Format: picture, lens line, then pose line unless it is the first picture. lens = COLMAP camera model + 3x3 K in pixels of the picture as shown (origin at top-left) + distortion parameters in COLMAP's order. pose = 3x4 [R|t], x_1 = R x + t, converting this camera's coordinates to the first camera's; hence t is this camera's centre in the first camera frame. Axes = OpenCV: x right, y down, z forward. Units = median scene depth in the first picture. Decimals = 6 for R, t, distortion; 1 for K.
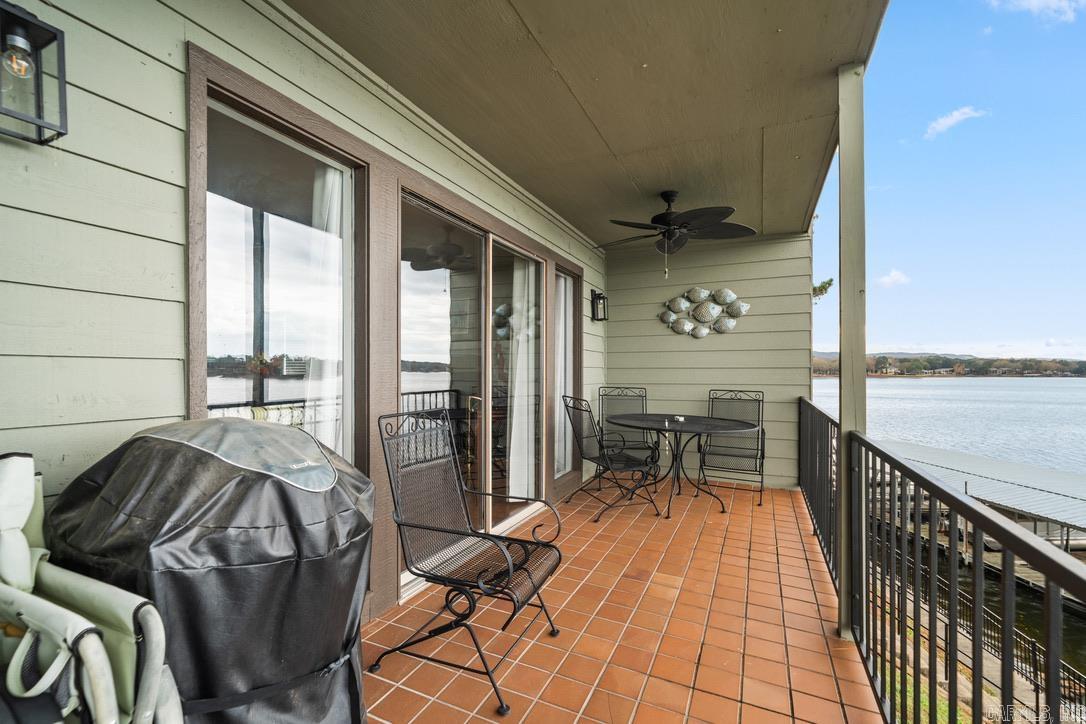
lens RADIAL K [[473.9, 0, 540.2], [0, 473.9, 368.6], [0, 0, 1]] dist [-0.000607, -0.000003]
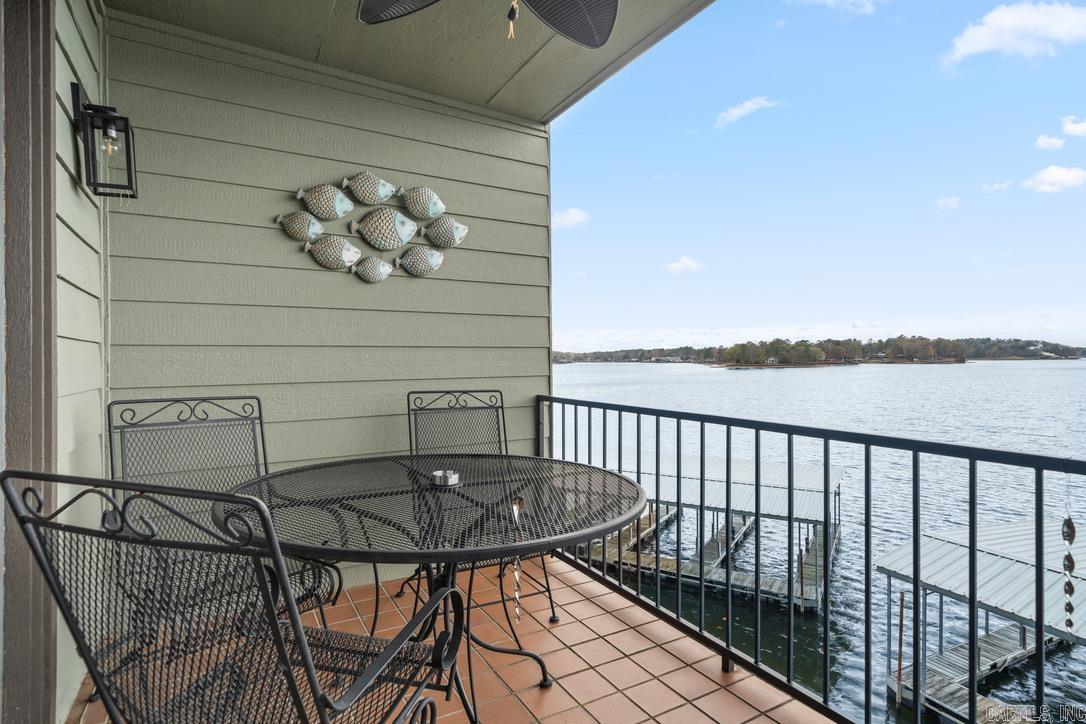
lens RADIAL K [[535.6, 0, 544.1], [0, 535.6, 358.2], [0, 0, 1]] dist [-0.003666, -0.000316]
pose [[0.558230, -0.005089, 0.829671, -0.009312], [0.002112, 0.999987, 0.004713, 0.008215], [-0.829684, -0.000878, 0.558233, 0.564939]]
